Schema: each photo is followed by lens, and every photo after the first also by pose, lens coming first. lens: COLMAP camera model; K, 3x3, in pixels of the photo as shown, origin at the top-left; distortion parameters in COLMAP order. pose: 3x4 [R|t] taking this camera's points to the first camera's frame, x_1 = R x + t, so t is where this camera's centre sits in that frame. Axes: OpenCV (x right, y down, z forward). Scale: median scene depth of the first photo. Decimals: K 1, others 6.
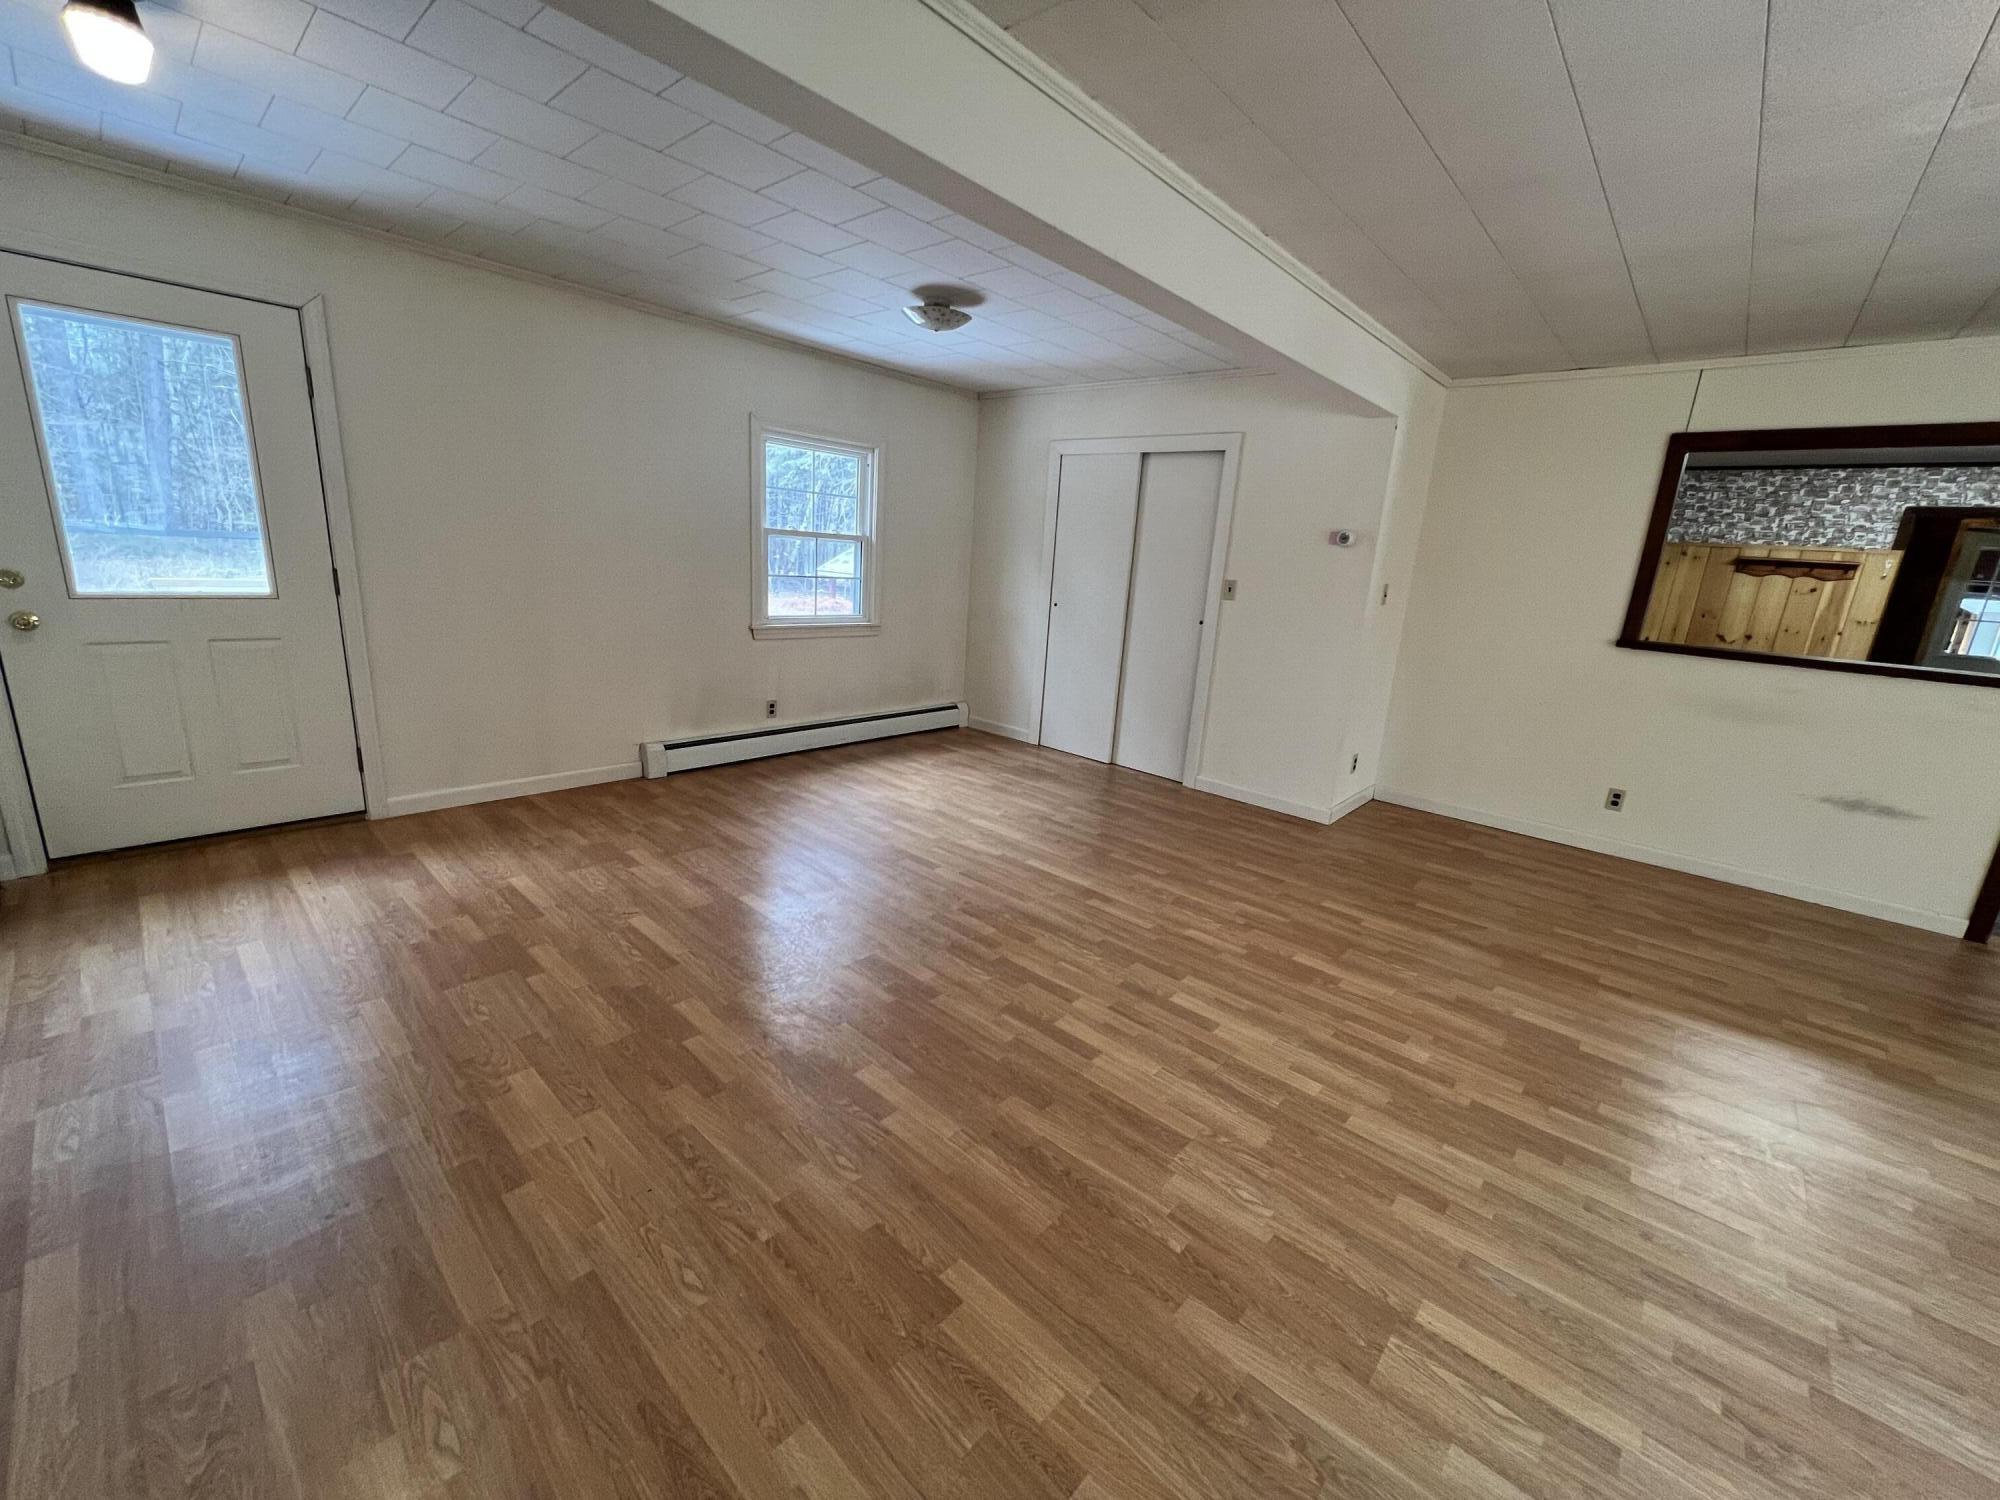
lens RADIAL K [[798.9, 0, 1001.4], [0, 798.9, 748.0], [0, 0, 1]] dist [-0.000116, -0.000006]
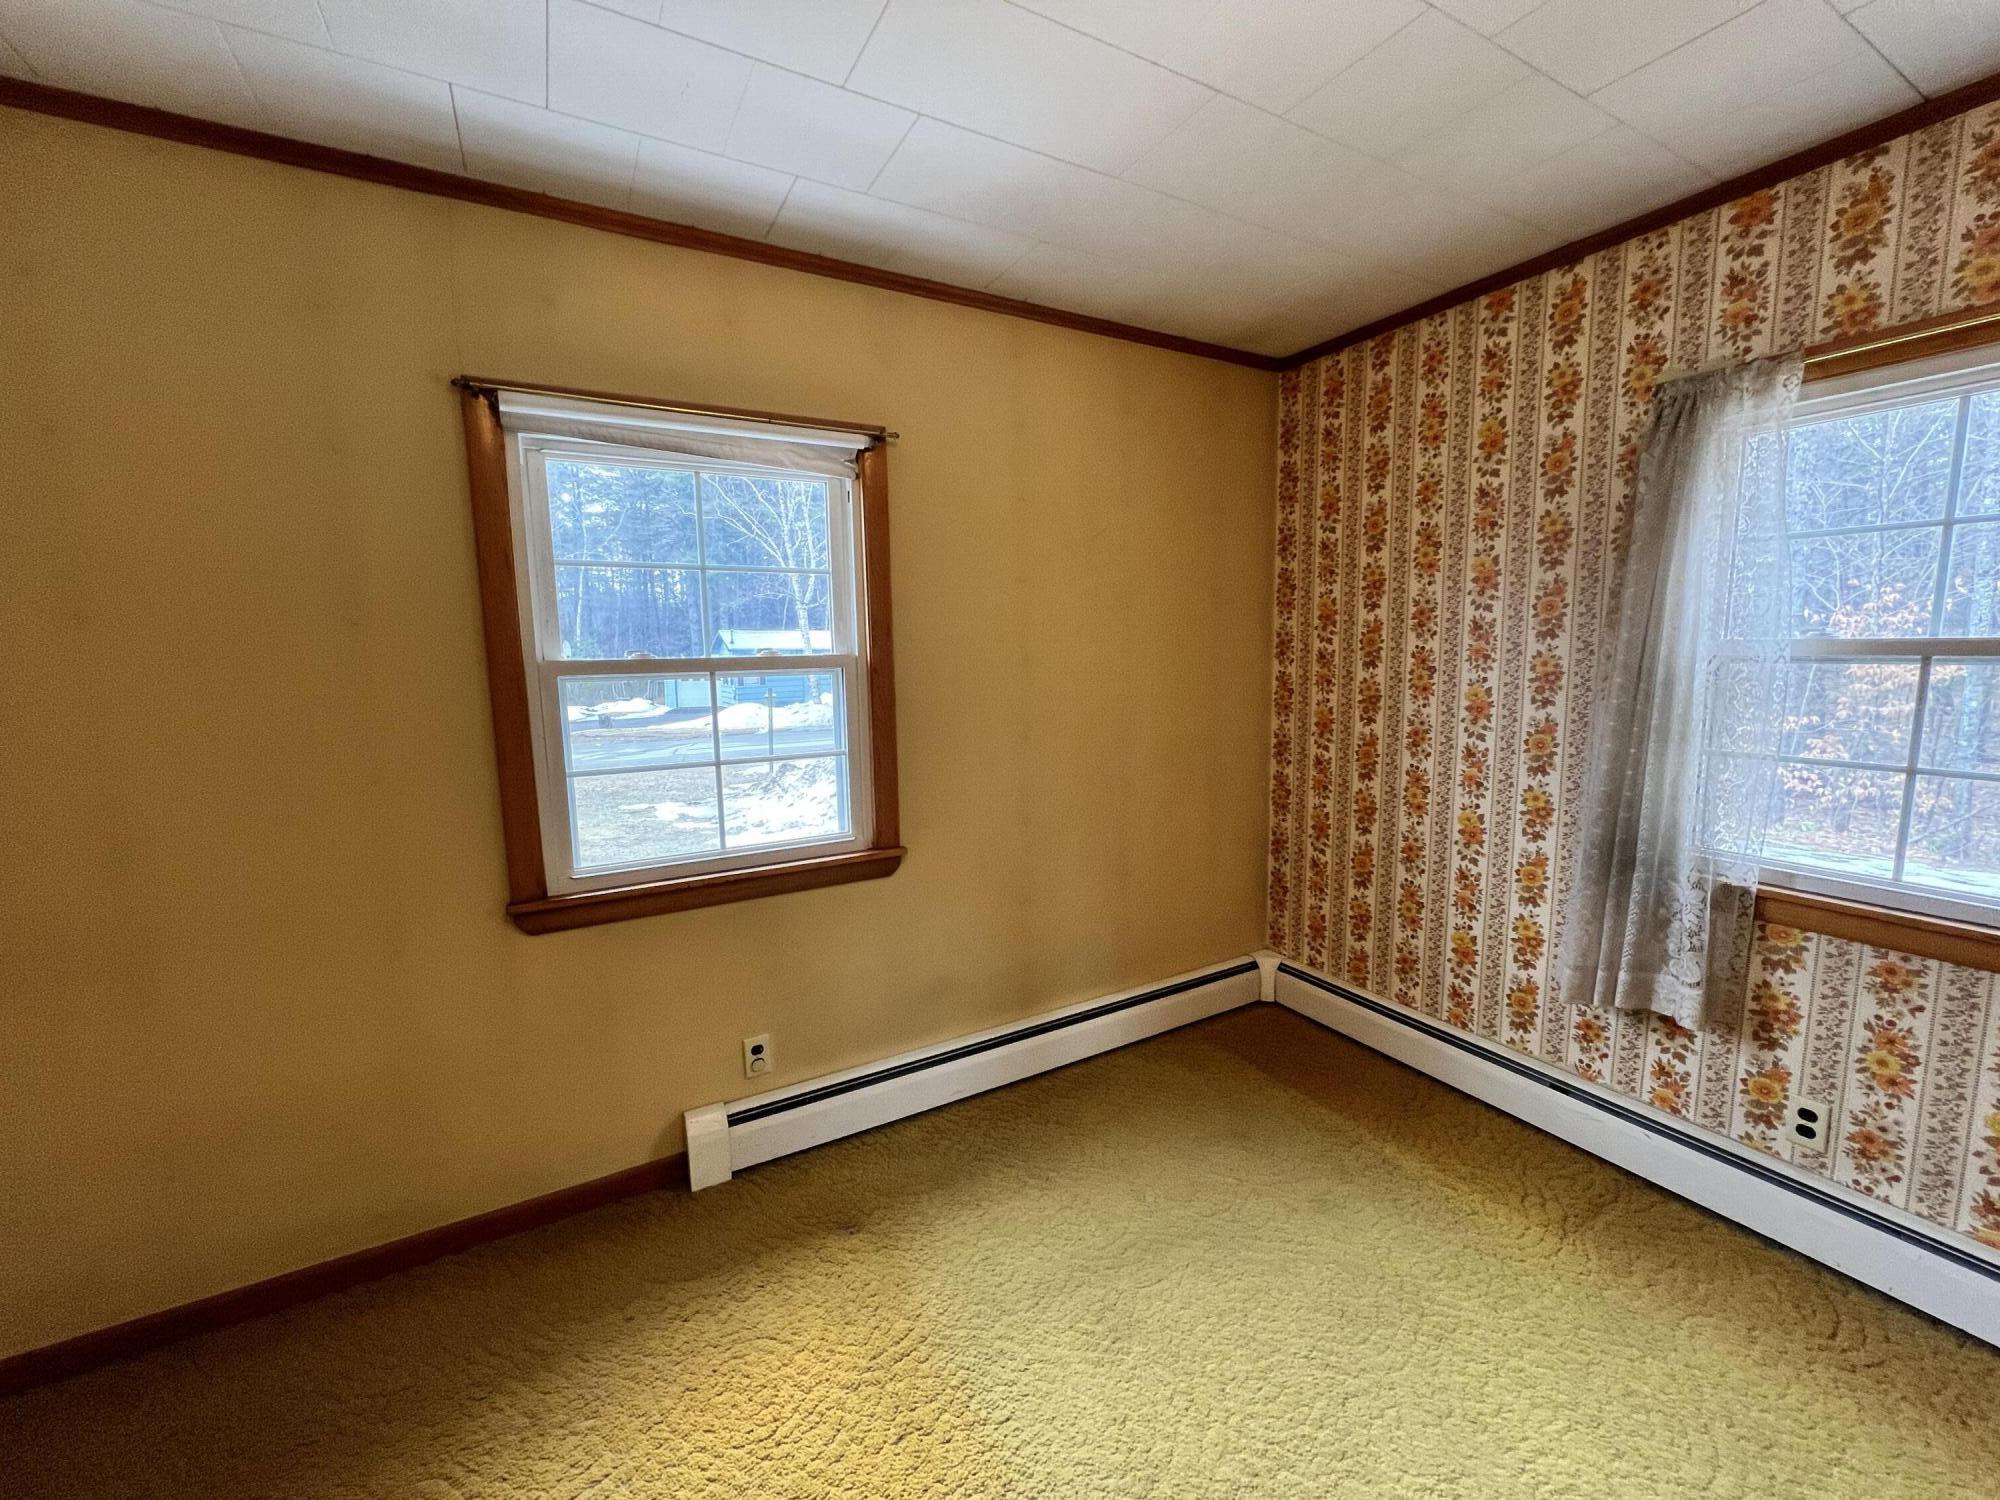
lens RADIAL K [[803.3, 0, 999.6], [0, 803.3, 750.0], [0, 0, 1]] dist [0.000200, 0.000004]
pose [[0.945633, -0.032003, -0.323658, 0.048551], [-0.006640, 0.993040, -0.117589, -0.182955], [0.325169, 0.113345, 0.938839, 0.691775]]
